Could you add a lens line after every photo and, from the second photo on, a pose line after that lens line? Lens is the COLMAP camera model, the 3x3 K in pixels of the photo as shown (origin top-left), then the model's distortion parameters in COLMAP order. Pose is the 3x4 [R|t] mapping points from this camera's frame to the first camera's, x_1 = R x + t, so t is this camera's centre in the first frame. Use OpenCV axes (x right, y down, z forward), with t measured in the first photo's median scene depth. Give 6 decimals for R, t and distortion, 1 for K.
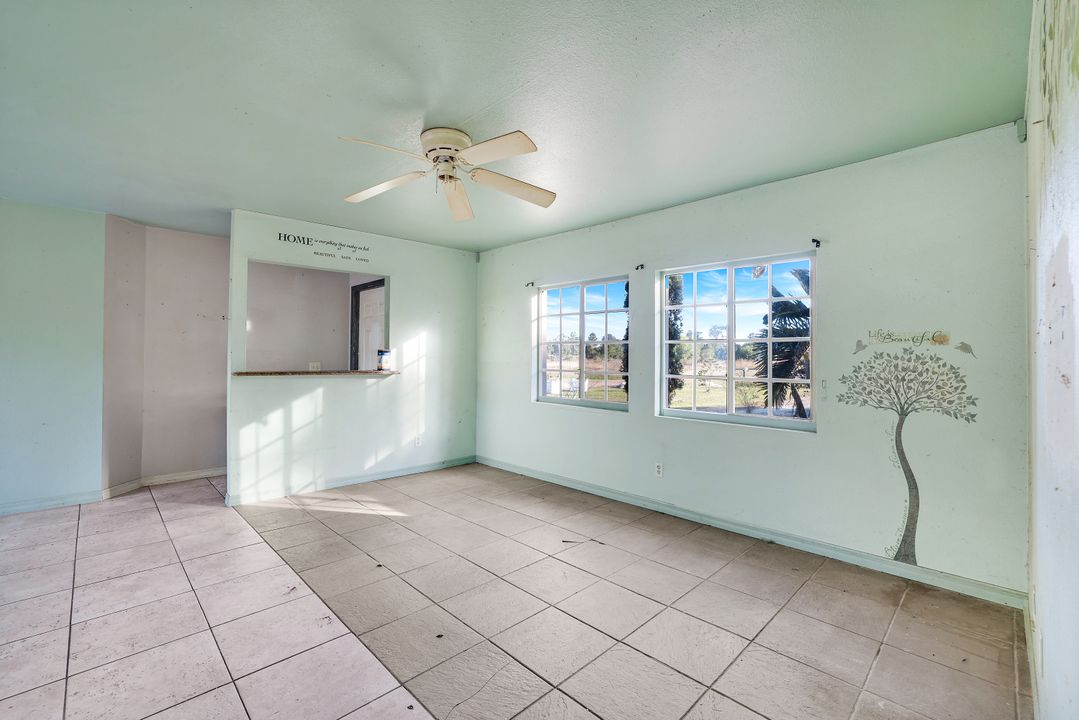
lens RADIAL K [[476.5, 0, 545.1], [0, 476.5, 364.5], [0, 0, 1]] dist [-0.031097, 0.009682]
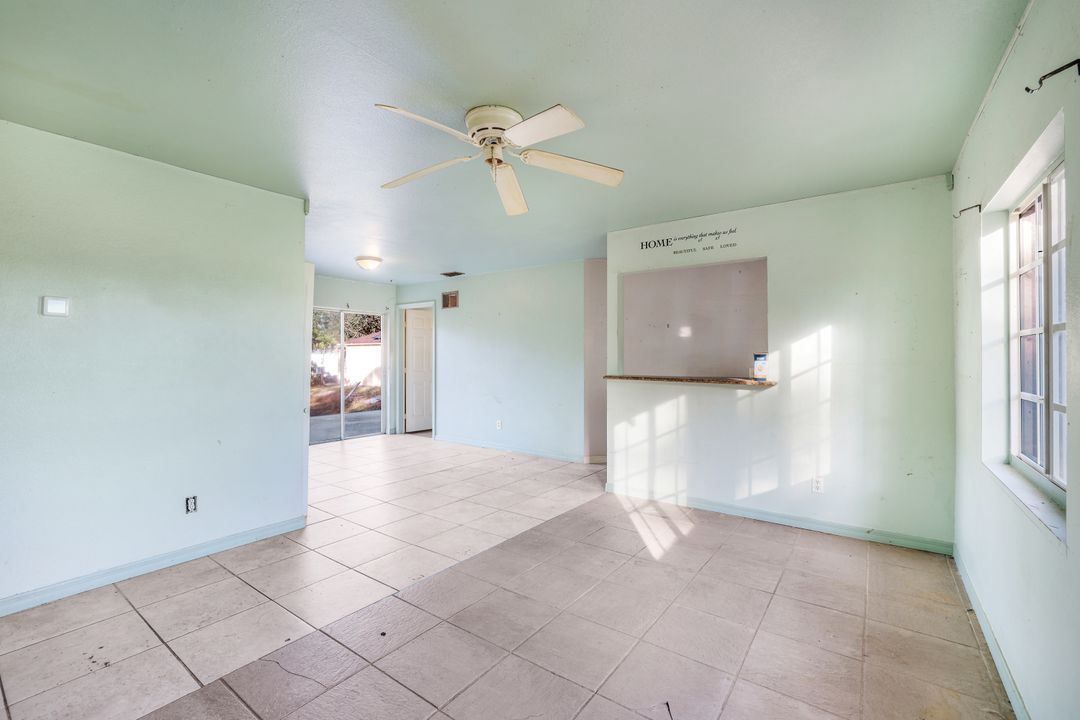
lens RADIAL K [[477.0, 0, 524.1], [0, 477.0, 358.9], [0, 0, 1]] dist [-0.031097, 0.009682]
pose [[0.143727, -0.001584, -0.989616, 0.418783], [-0.019637, 0.999797, -0.004452, -0.012115], [0.989423, 0.020073, 0.143667, 0.577065]]
